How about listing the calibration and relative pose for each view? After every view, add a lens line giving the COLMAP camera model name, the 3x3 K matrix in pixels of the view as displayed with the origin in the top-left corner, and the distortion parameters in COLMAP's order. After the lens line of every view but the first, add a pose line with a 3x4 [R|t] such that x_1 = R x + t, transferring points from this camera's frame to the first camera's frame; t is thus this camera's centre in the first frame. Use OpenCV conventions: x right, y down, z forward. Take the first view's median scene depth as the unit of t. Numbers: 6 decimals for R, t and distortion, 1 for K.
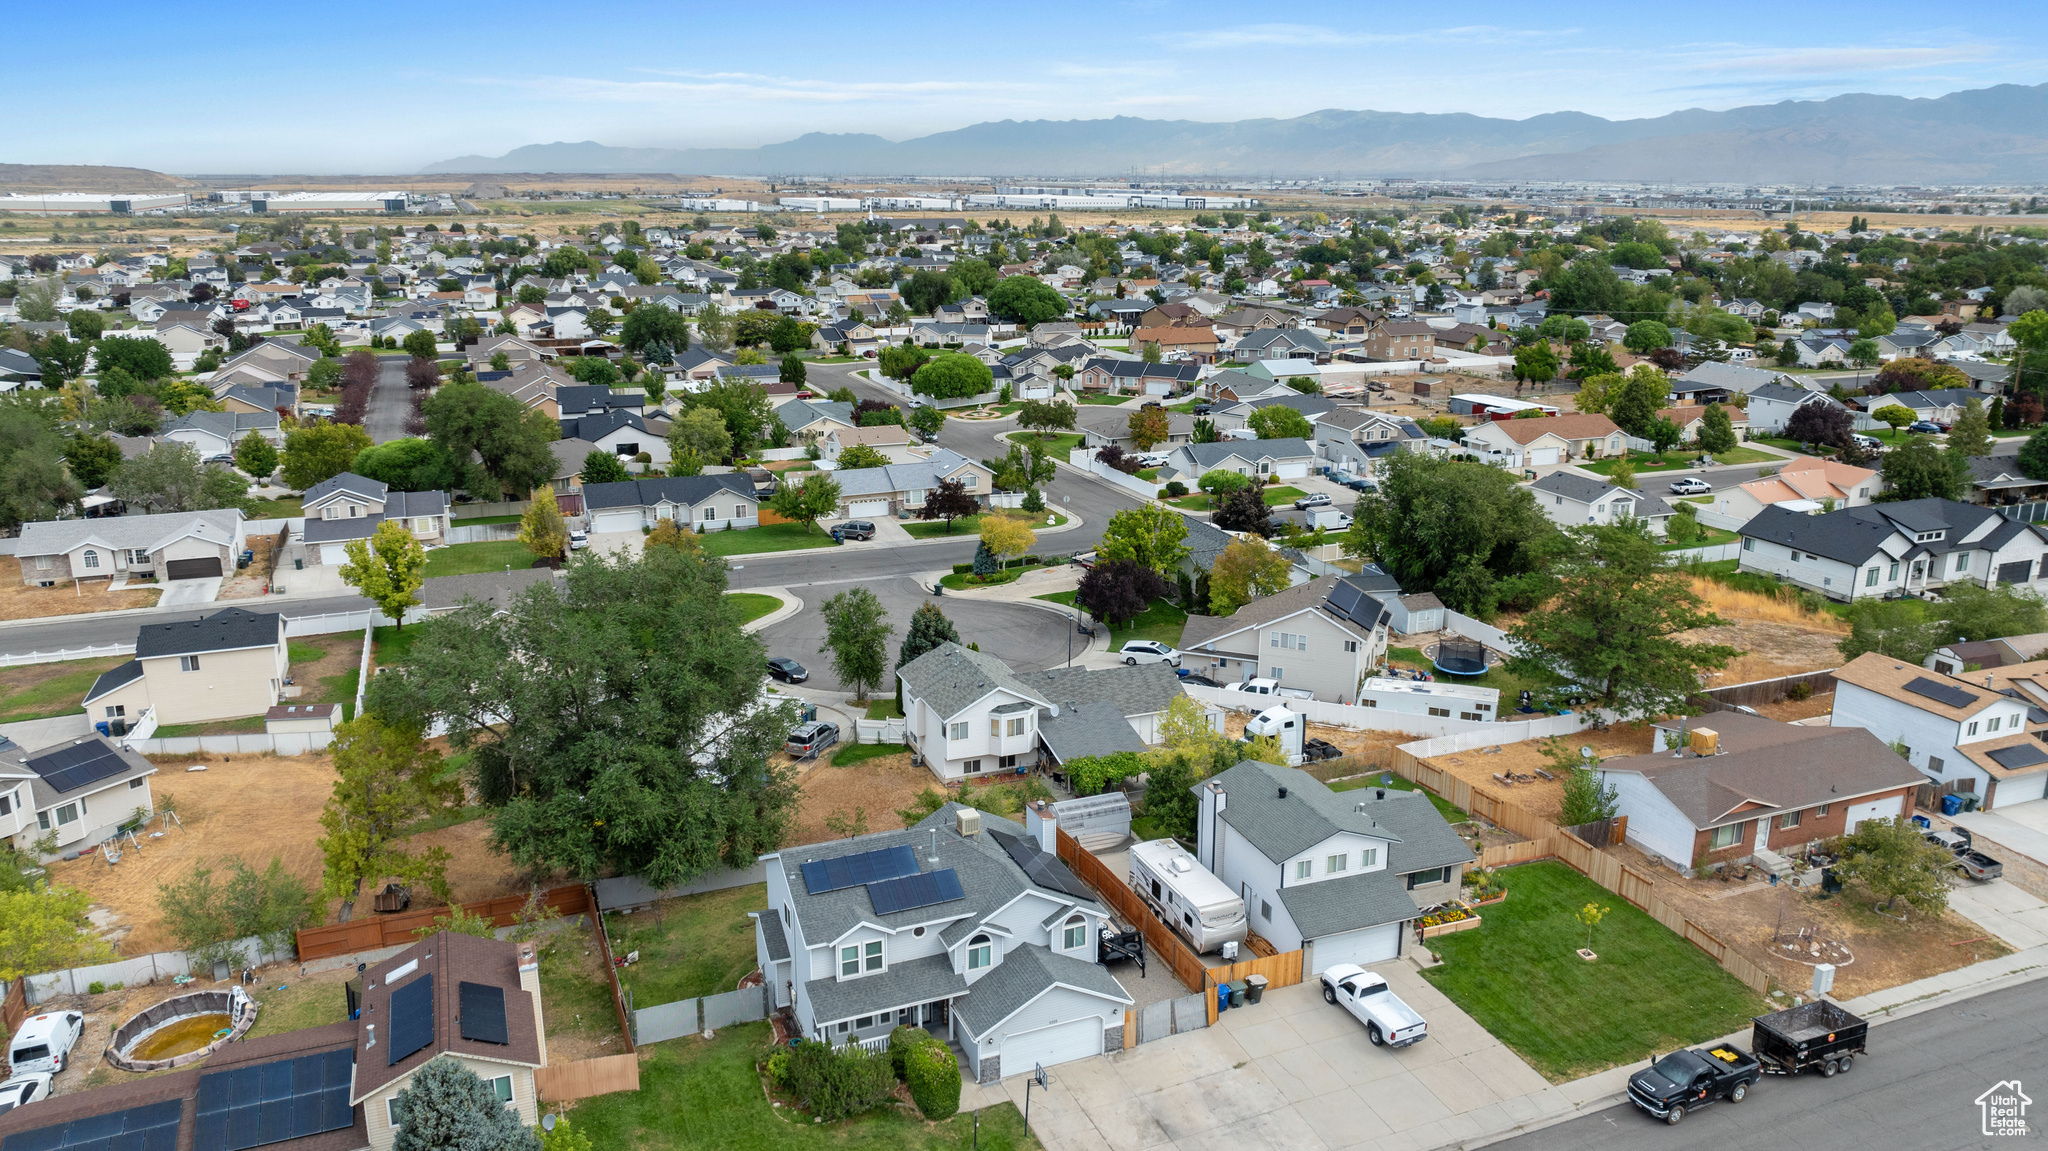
lens RADIAL K [[1439.9, 0, 1024.0], [0, 1439.9, 575.5], [0, 0, 1]] dist [-0.014169, -0.001965]
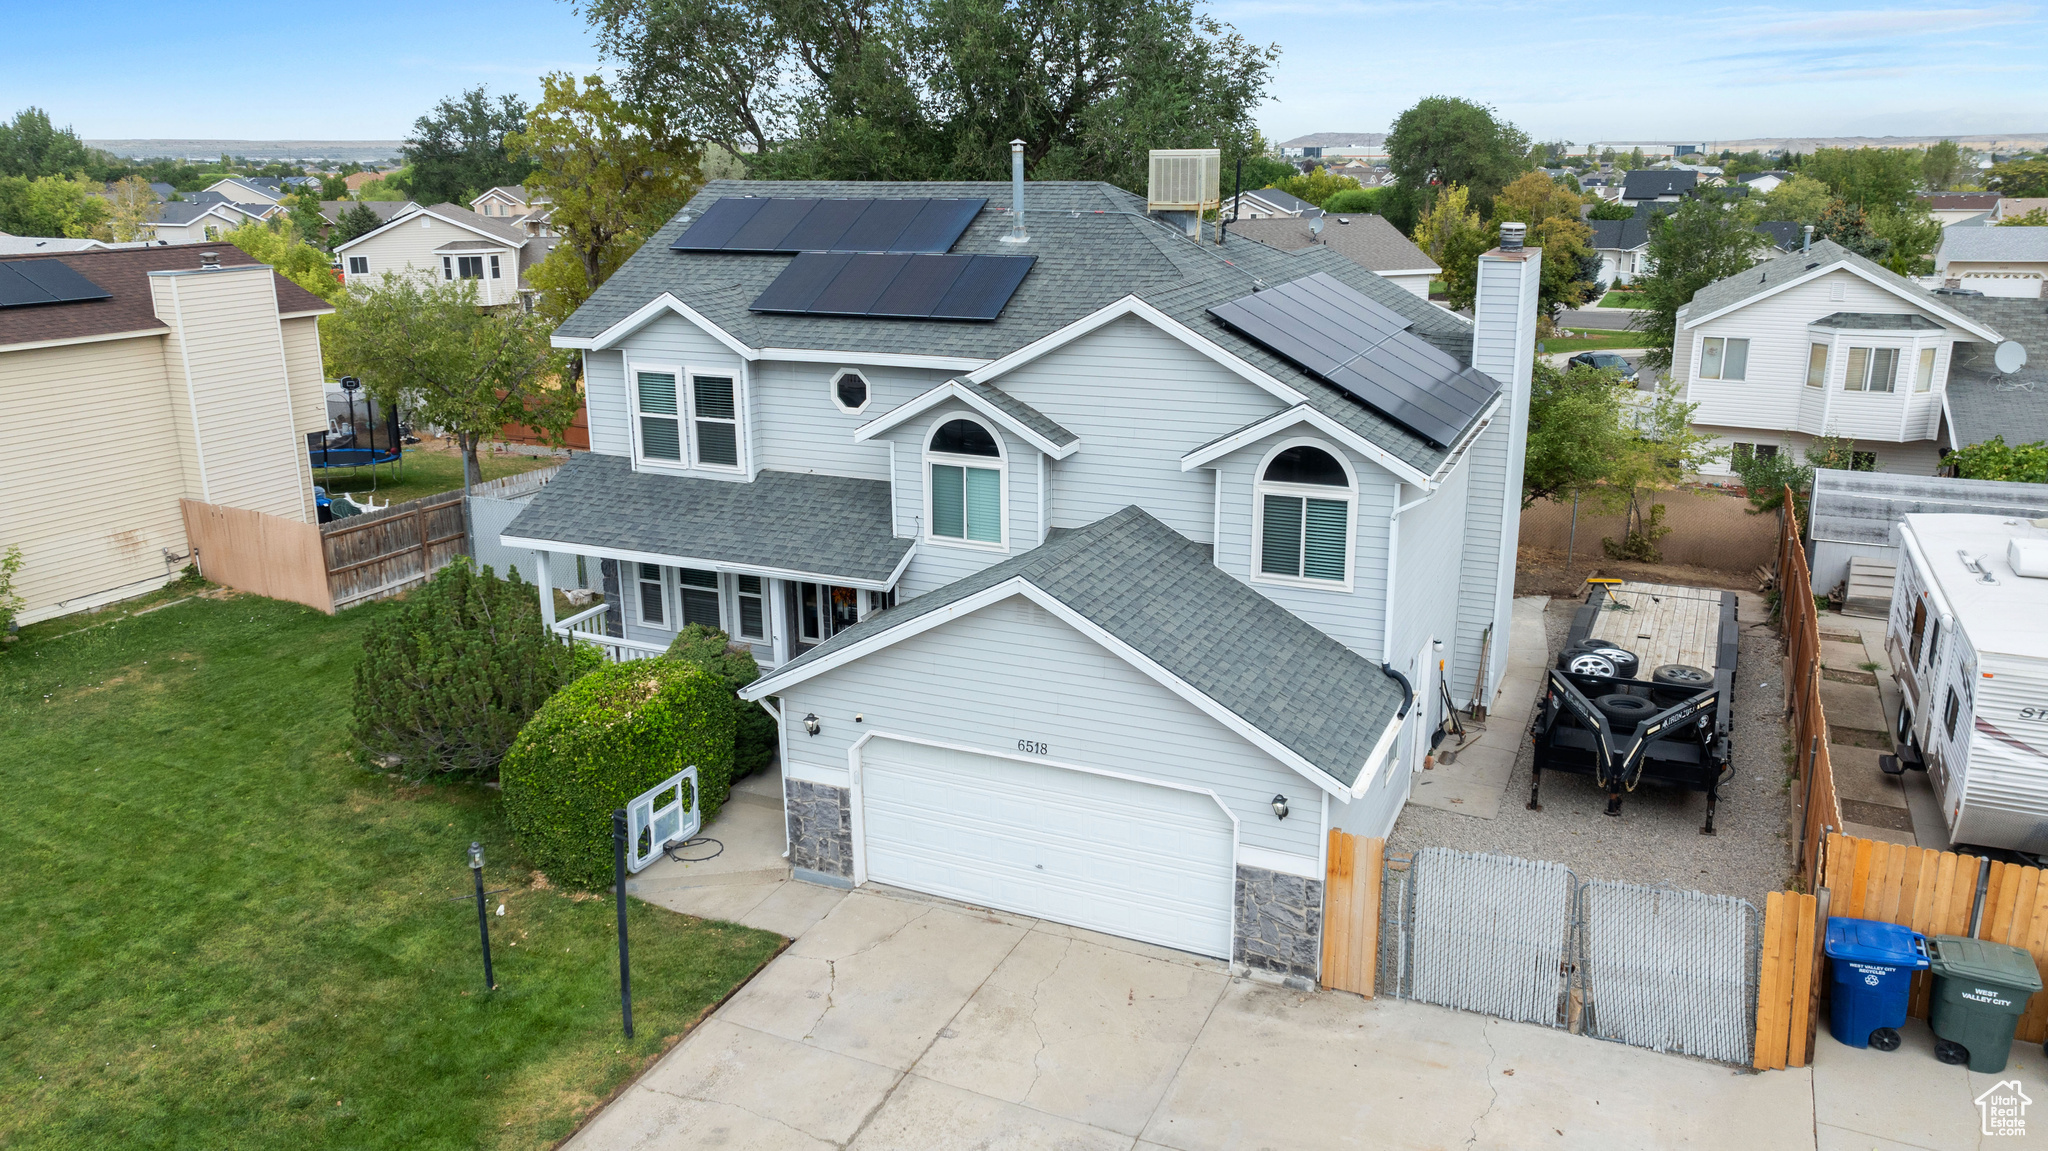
lens RADIAL K [[1478.4, 0, 1024.0], [0, 1478.4, 575.5], [0, 0, 1]] dist [-0.017095, 0.001135]
pose [[0.675988, 0.192831, -0.711236, 0.207321], [-0.186998, 0.978451, 0.087547, 0.254201], [0.712791, 0.073819, 0.697481, 0.801494]]
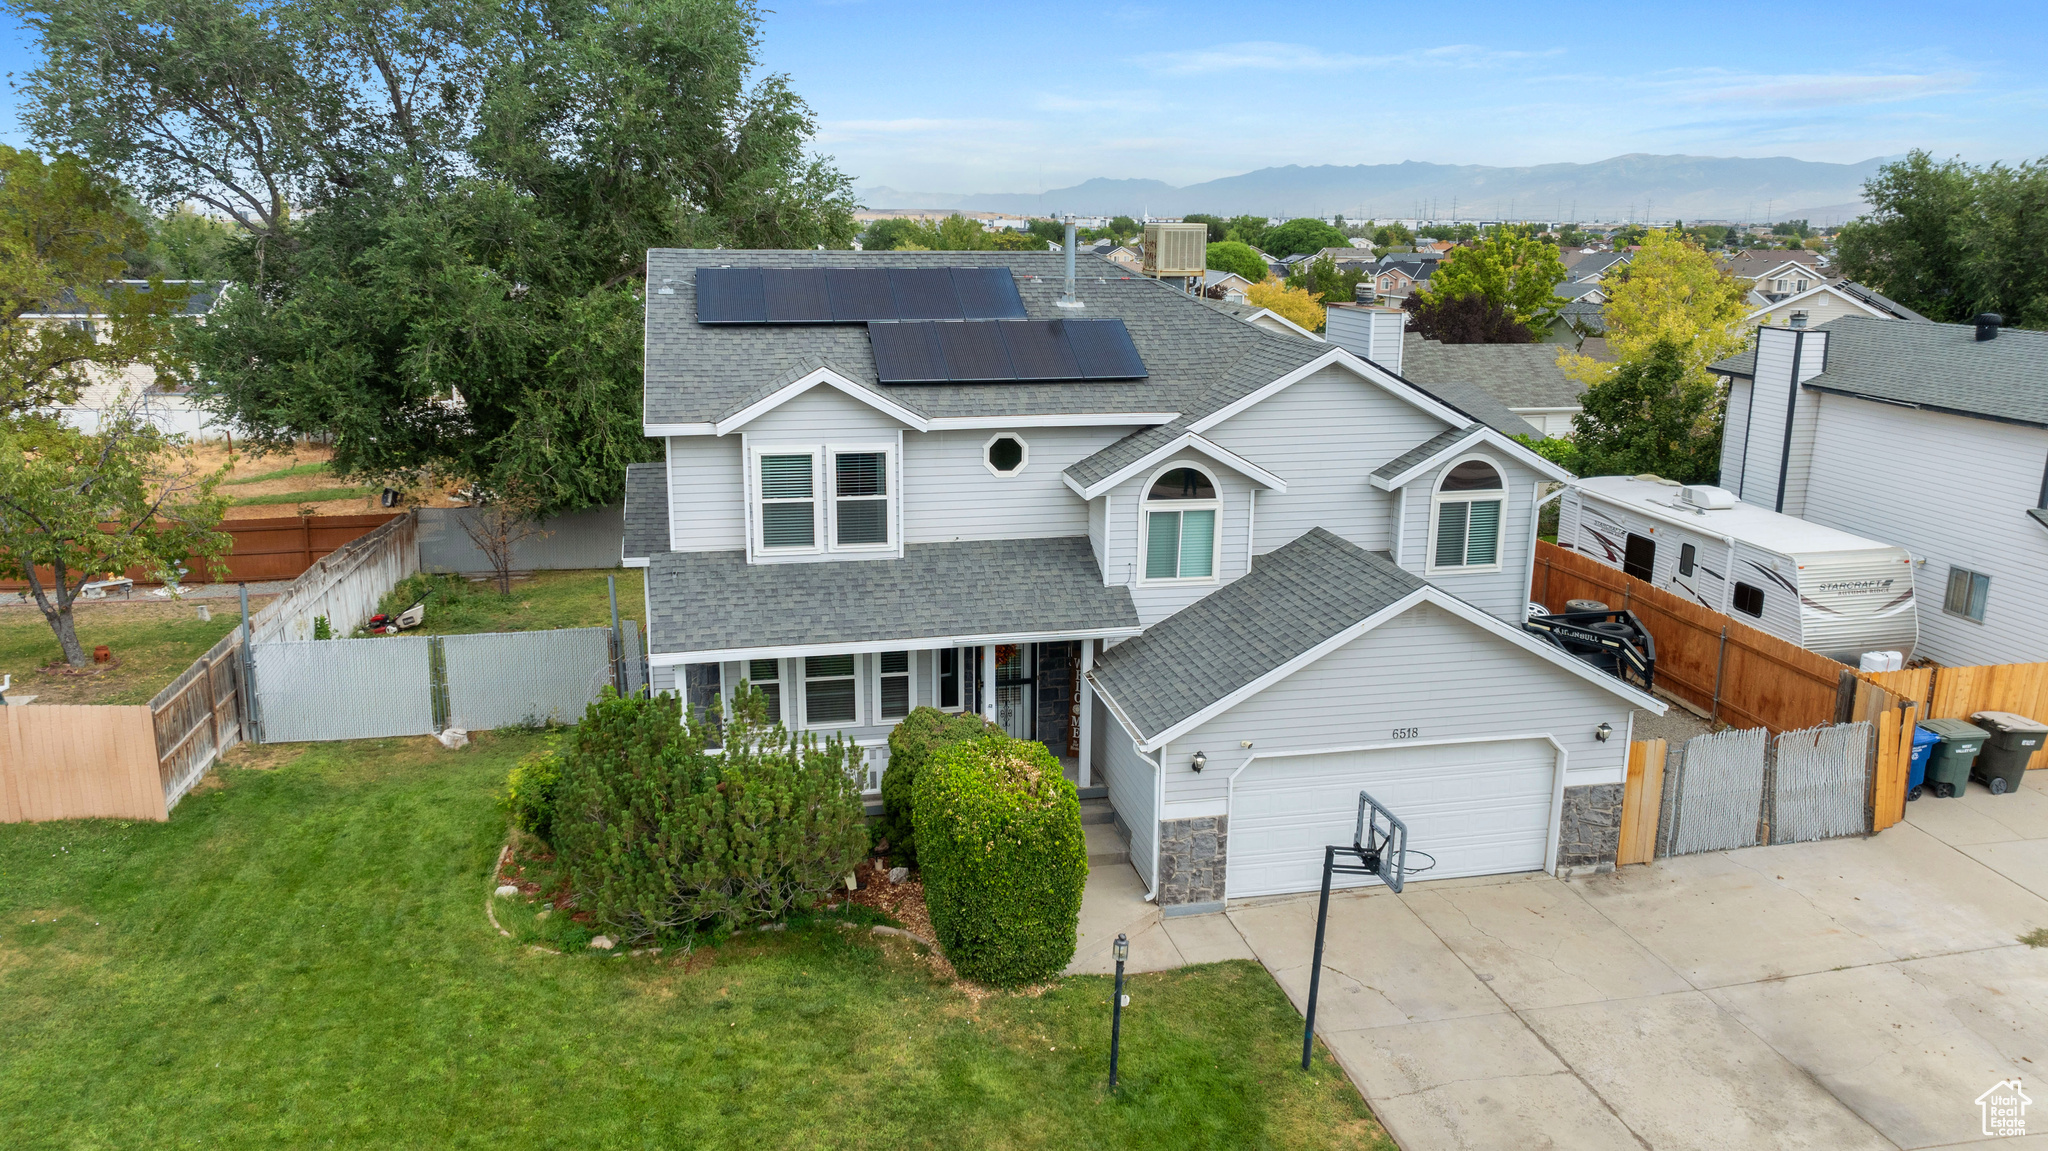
lens RADIAL K [[1439.9, 0, 1024.0], [0, 1439.9, 575.5], [0, 0, 1]] dist [-0.014169, -0.001965]
pose [[0.982201, 0.047241, -0.181793, -0.005637], [-0.052523, 0.998323, -0.024350, 0.286718], [0.180338, 0.033465, 0.983035, 0.674545]]
